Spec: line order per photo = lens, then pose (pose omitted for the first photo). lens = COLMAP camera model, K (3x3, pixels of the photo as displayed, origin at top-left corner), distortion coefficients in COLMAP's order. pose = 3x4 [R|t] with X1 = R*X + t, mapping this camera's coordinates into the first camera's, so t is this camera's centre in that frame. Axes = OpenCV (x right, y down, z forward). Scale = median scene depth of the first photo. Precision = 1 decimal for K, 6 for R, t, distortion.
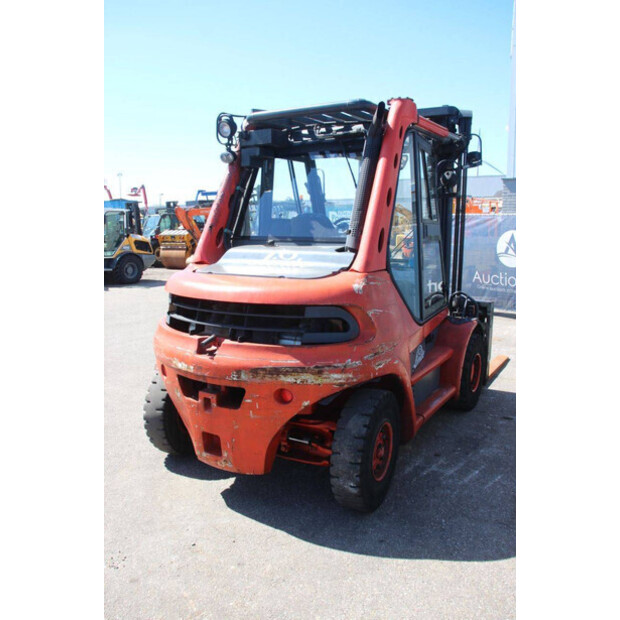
lens RADIAL K [[540.3, 0, 311.8], [0, 540.3, 309.5], [0, 0, 1]] dist [-0.145333, 0.111530]
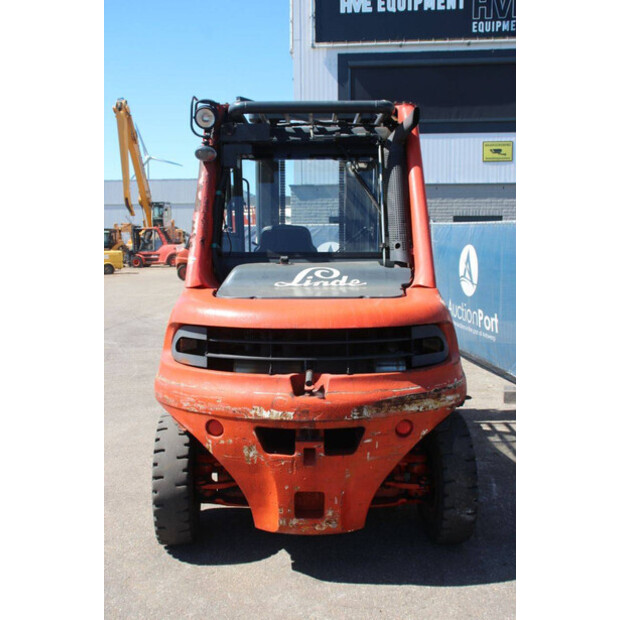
lens RADIAL K [[653.1, 0, 306.6], [0, 653.1, 313.2], [0, 0, 1]] dist [-0.055865, 0.000000]
pose [[0.860224, -0.065435, 0.505701, -0.697109], [0.087348, 0.995983, -0.019710, -0.021317], [-0.502379, 0.061127, 0.862484, 0.132641]]
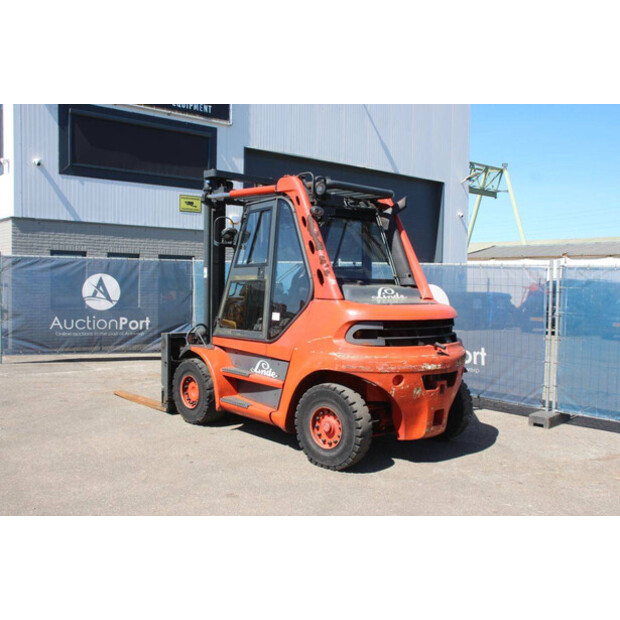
lens RADIAL K [[653.1, 0, 295.3], [0, 653.1, 306.0], [0, 0, 1]] dist [-0.055865, 0.000000]
pose [[0.275395, -0.034415, 0.960715, -2.074708], [0.131803, 0.991273, -0.002273, -0.103403], [-0.952253, 0.127251, 0.277528, 0.867885]]
